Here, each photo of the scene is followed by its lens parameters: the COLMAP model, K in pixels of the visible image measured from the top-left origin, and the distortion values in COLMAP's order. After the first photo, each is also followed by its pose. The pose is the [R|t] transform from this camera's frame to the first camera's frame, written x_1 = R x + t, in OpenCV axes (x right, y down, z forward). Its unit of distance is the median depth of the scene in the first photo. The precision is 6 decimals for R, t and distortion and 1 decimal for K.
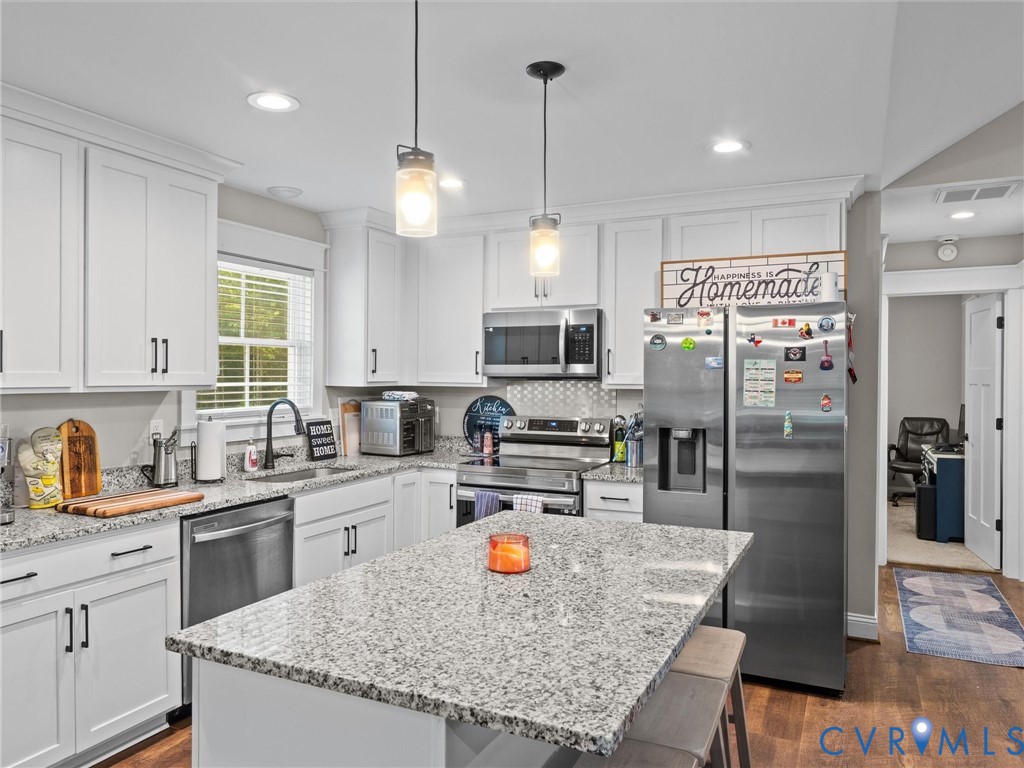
lens RADIAL K [[712.9, 0, 515.3], [0, 712.9, 382.3], [0, 0, 1]] dist [-0.004838, 0.005755]
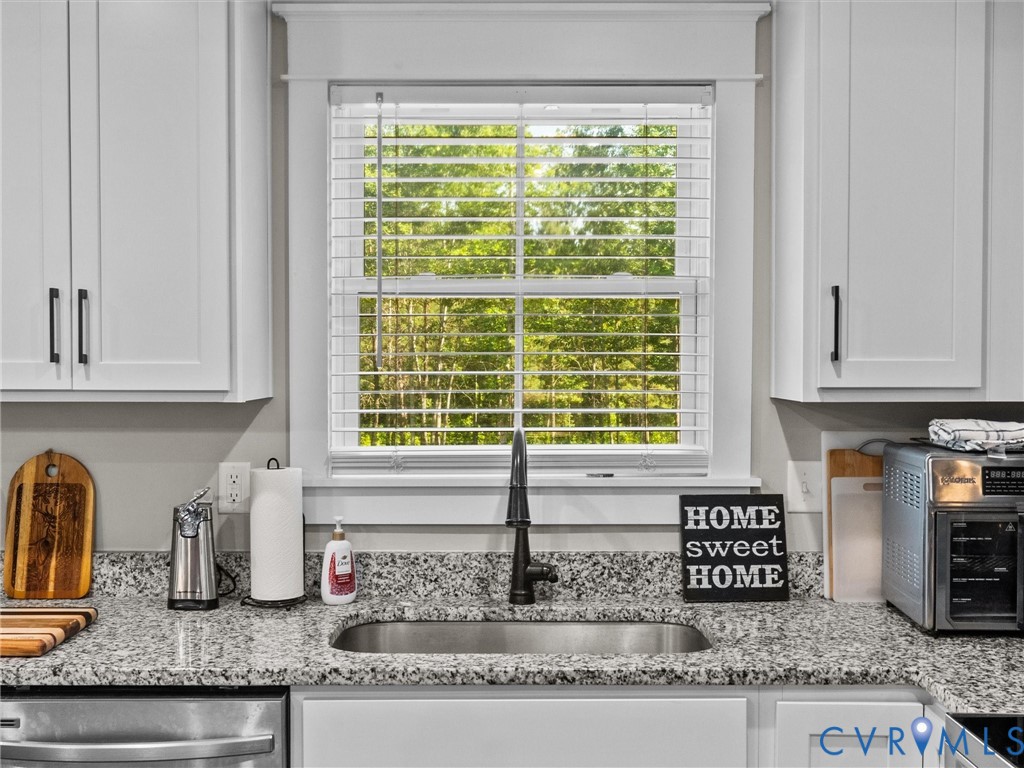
lens RADIAL K [[1153.7, 0, 511.3], [0, 1153.7, 394.2], [0, 0, 1]] dist [-0.003393, 0.000000]
pose [[0.421898, 0.017797, -0.906469, 0.244832], [-0.007070, 0.999842, 0.016339, -0.006235], [0.906616, -0.000485, 0.421957, 0.745304]]
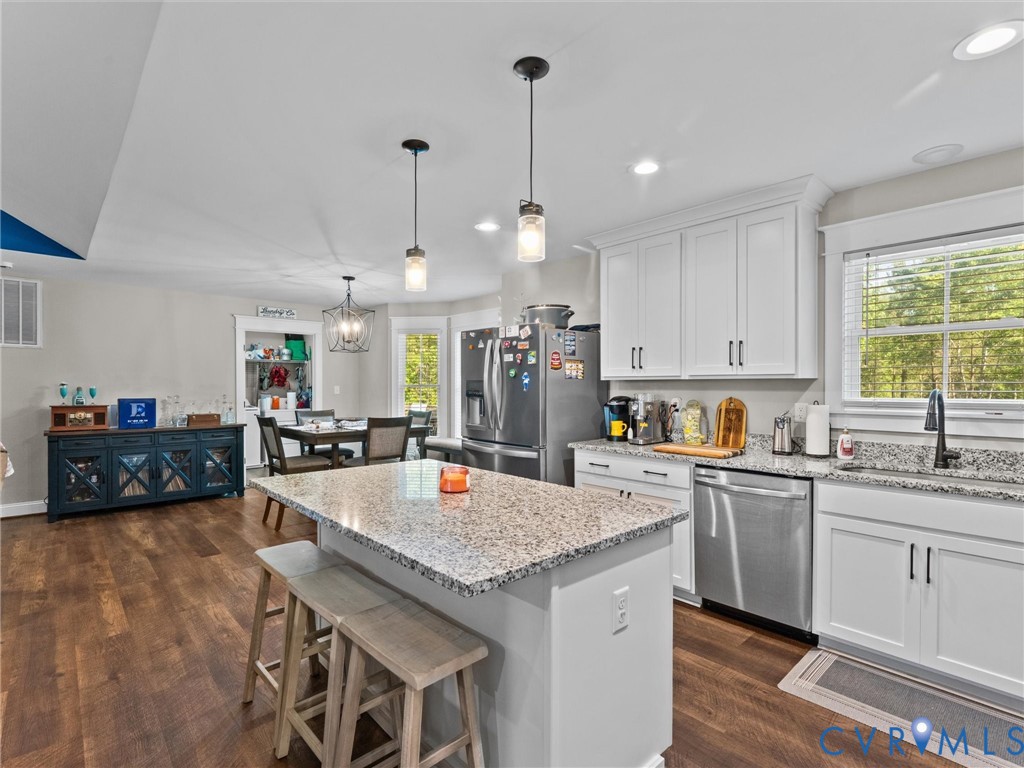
lens RADIAL K [[508.7, 0, 503.0], [0, 508.7, 388.3], [0, 0, 1]] dist [-0.001911, 0.001287]
pose [[-0.384022, 0.002749, -0.923320, 0.472398], [-0.008640, 0.999941, 0.006570, 0.022177], [0.923284, 0.010501, -0.383975, 0.759358]]
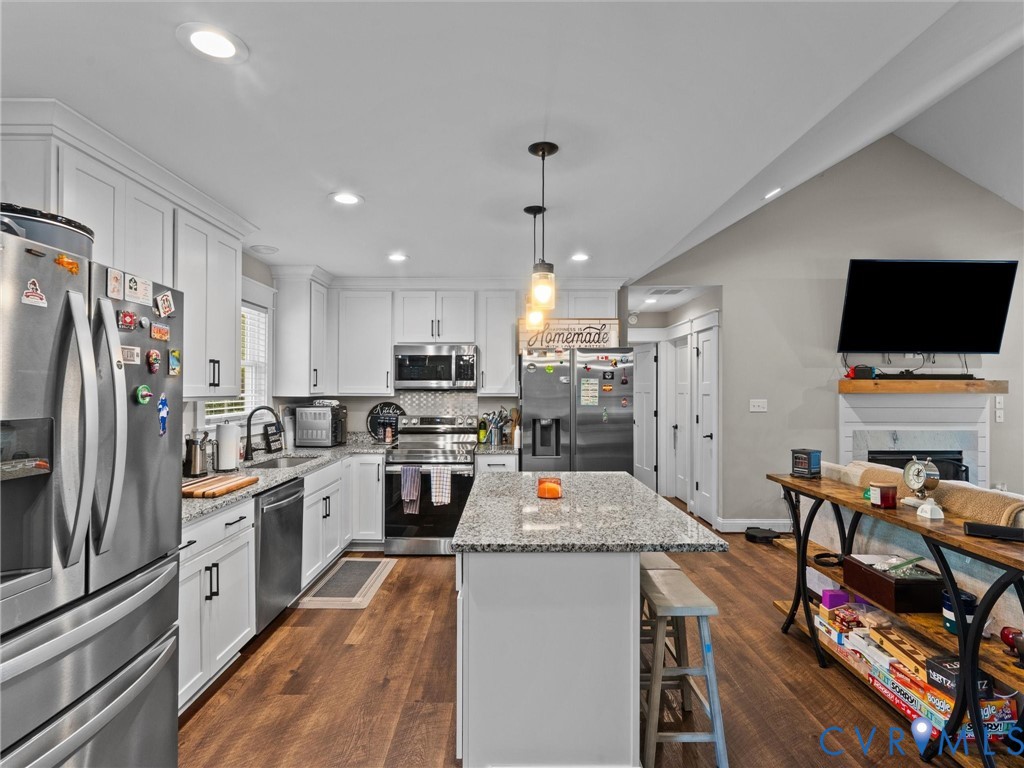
lens RADIAL K [[508.7, 0, 517.0], [0, 508.7, 388.4], [0, 0, 1]] dist [-0.001911, 0.001287]
pose [[0.902673, -0.002862, 0.430318, -0.309513], [0.006800, 0.999948, -0.007613, 0.000881], [-0.430274, 0.009798, 0.902645, -0.052077]]
